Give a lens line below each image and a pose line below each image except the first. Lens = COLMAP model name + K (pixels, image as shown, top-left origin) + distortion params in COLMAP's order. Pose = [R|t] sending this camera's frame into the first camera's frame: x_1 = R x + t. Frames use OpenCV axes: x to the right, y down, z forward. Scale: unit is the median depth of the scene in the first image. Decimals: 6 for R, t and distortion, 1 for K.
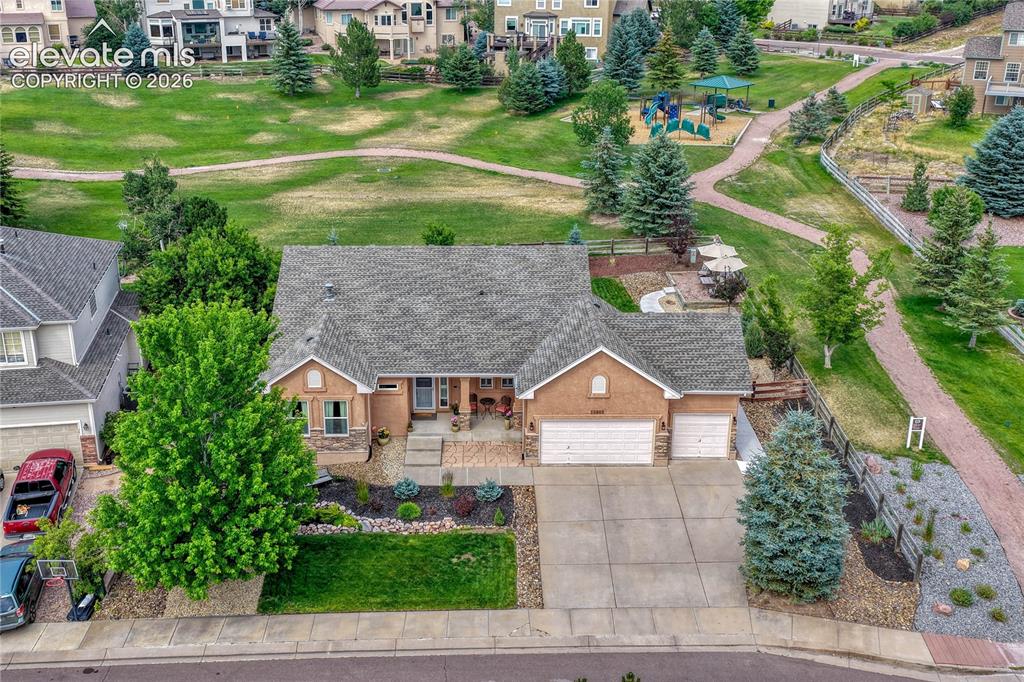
lens RADIAL K [[1149.5, 0, 512.0], [0, 1149.5, 341.0], [0, 0, 1]] dist [0.057876, -0.028669]
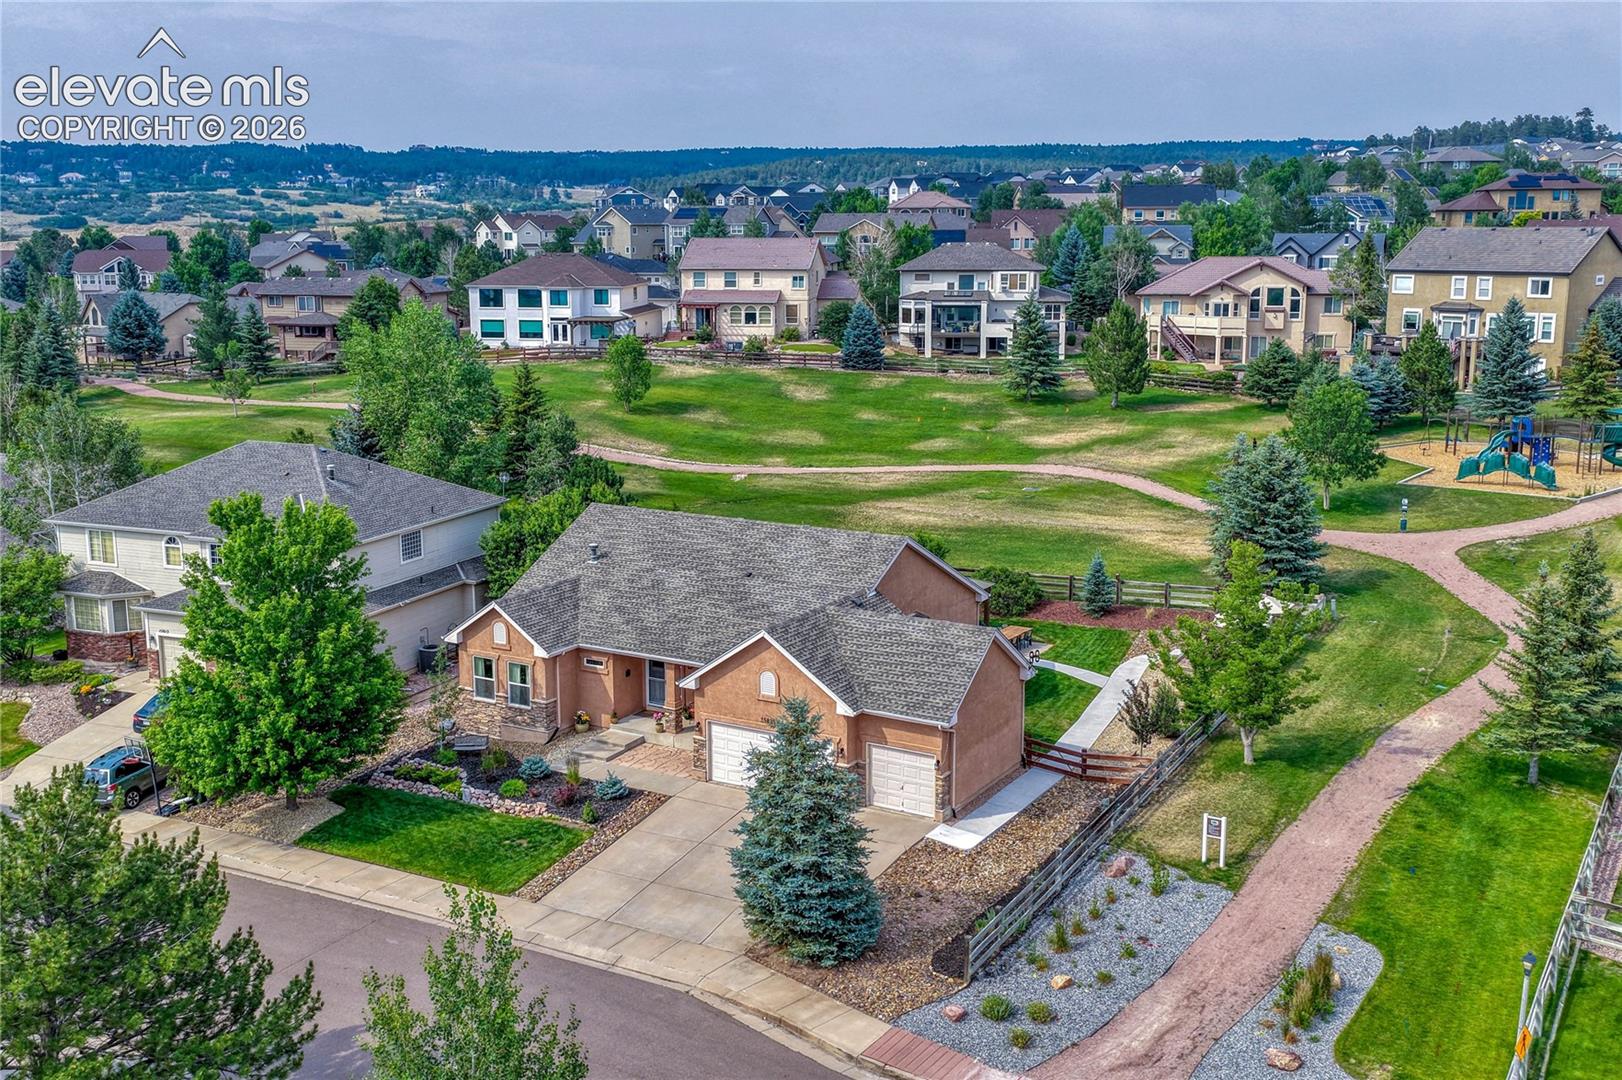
lens RADIAL K [[1800.9, 0, 787.4], [0, 1800.9, 532.0], [0, 0, 1]] dist [0.077622, -0.122385]
pose [[0.835971, 0.091143, -0.541152, 0.627213], [-0.183773, 0.975670, -0.119565, 0.068963], [0.517088, 0.199402, 0.832381, -0.028740]]
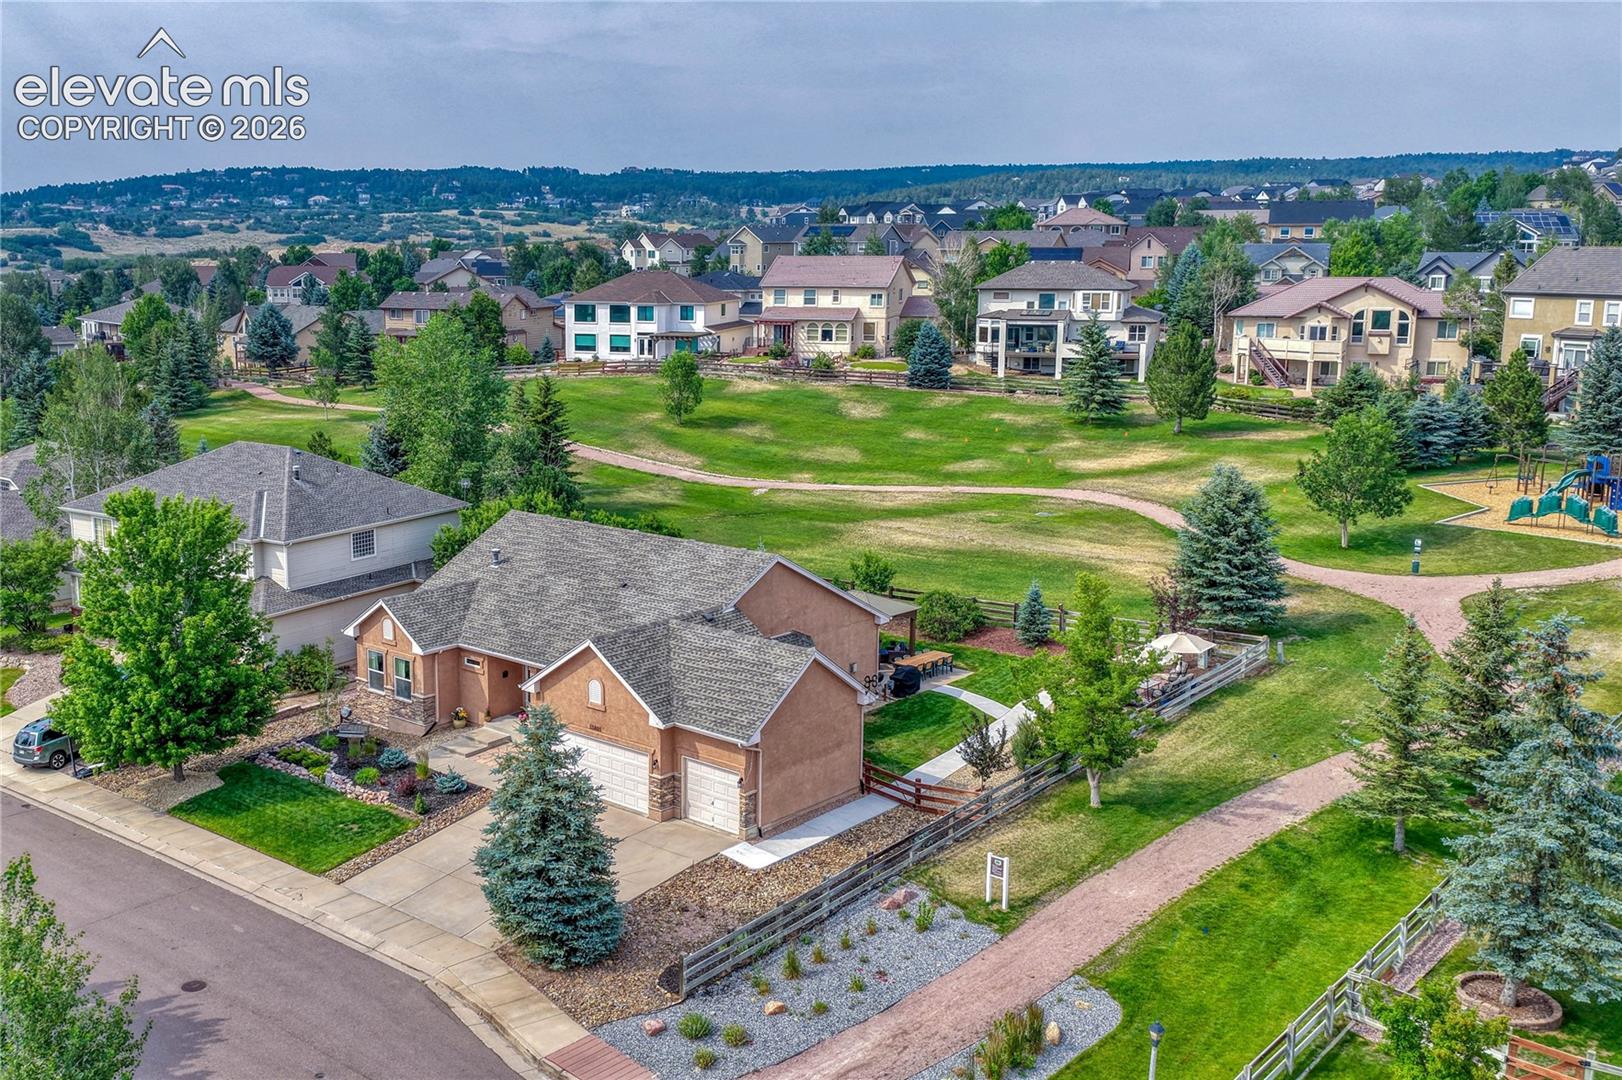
lens RADIAL K [[1753.5, 0, 595.3], [0, 1753.5, 544.0], [0, 0, 1]] dist [0.072055, -0.081925]
pose [[0.685044, 0.124325, -0.717815, 0.796224], [-0.246953, 0.966620, -0.068261, 0.018440], [0.685368, 0.224028, 0.692880, 0.110408]]
